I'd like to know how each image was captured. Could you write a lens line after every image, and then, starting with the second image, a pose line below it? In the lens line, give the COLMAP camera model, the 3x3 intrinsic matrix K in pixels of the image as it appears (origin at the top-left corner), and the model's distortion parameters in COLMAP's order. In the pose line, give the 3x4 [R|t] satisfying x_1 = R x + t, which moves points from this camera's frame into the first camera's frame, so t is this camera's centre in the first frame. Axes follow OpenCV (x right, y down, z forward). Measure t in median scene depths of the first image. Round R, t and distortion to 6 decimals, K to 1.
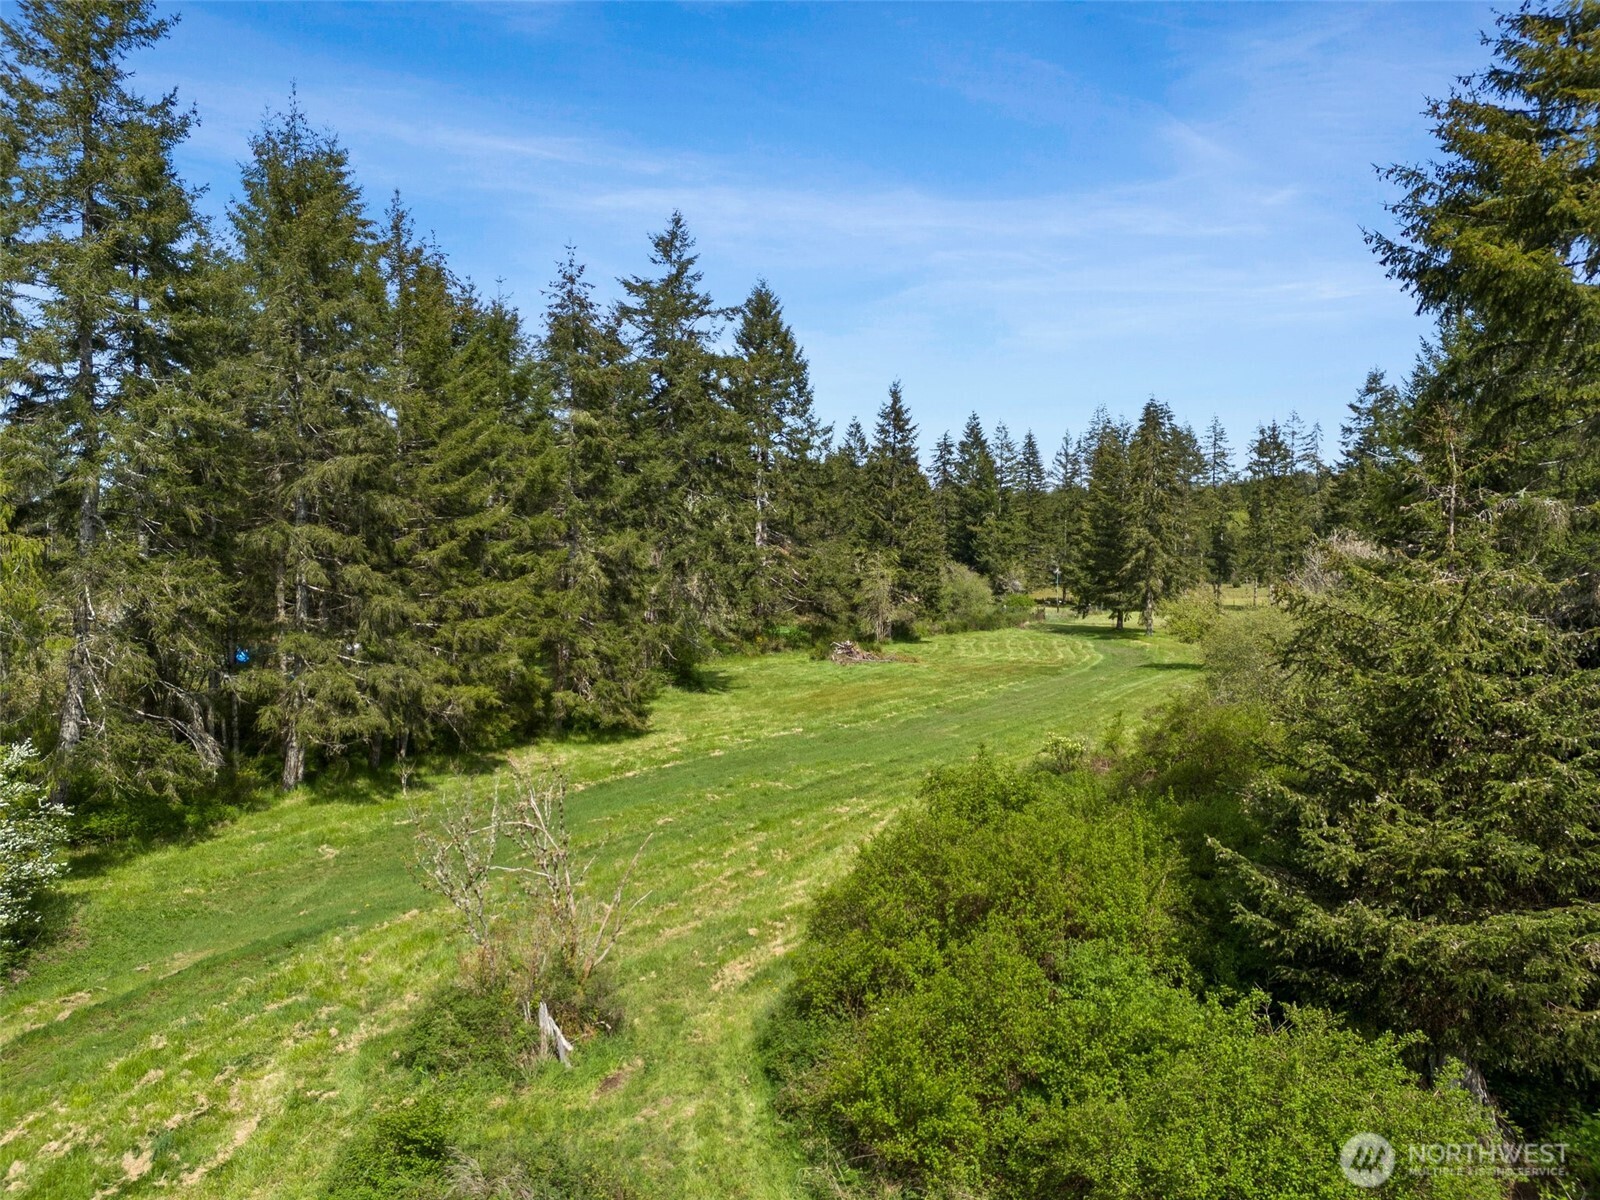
lens RADIAL K [[1166.9, 0, 800.0], [0, 1166.9, 600.0], [0, 0, 1]] dist [0.097692, -0.104973]
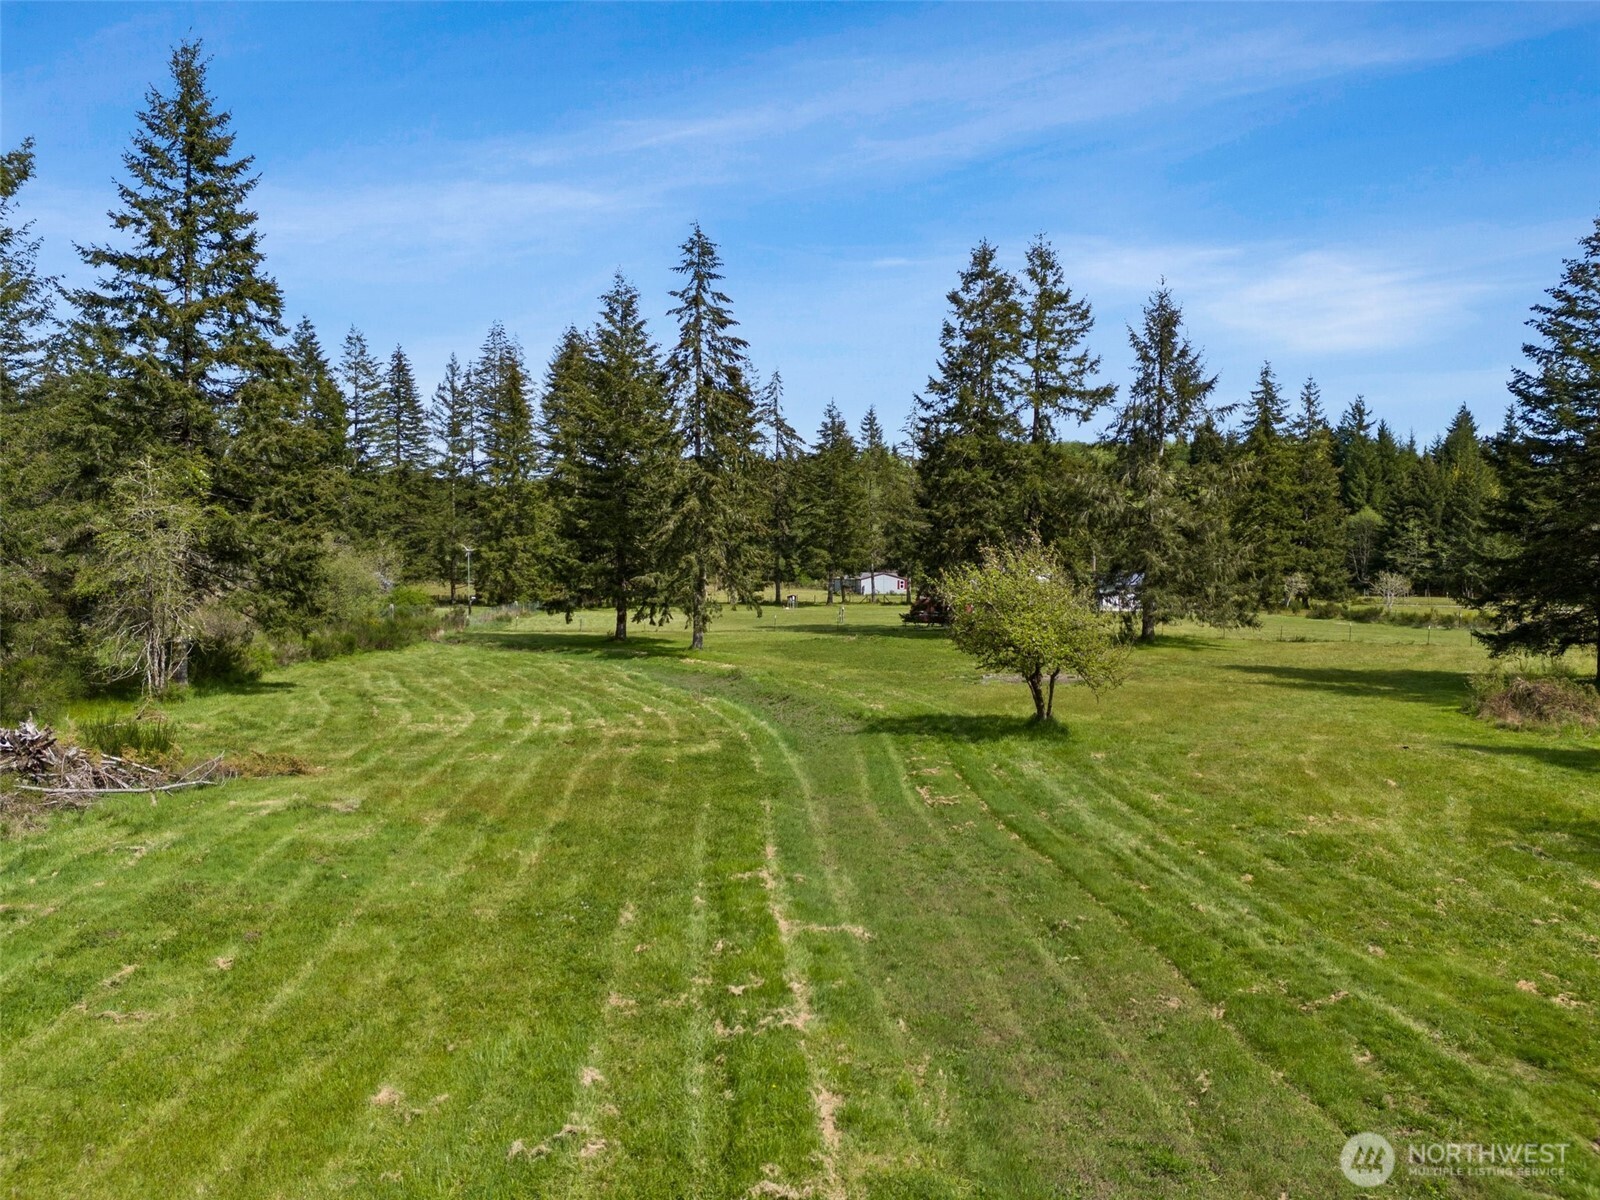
lens RADIAL K [[1166.9, 0, 800.0], [0, 1166.9, 600.0], [0, 0, 1]] dist [0.097692, -0.104973]
pose [[0.840149, -0.011905, 0.542225, 0.030266], [0.013879, 0.999904, 0.000448, 0.006646], [-0.542178, 0.007149, 0.840233, 0.489774]]
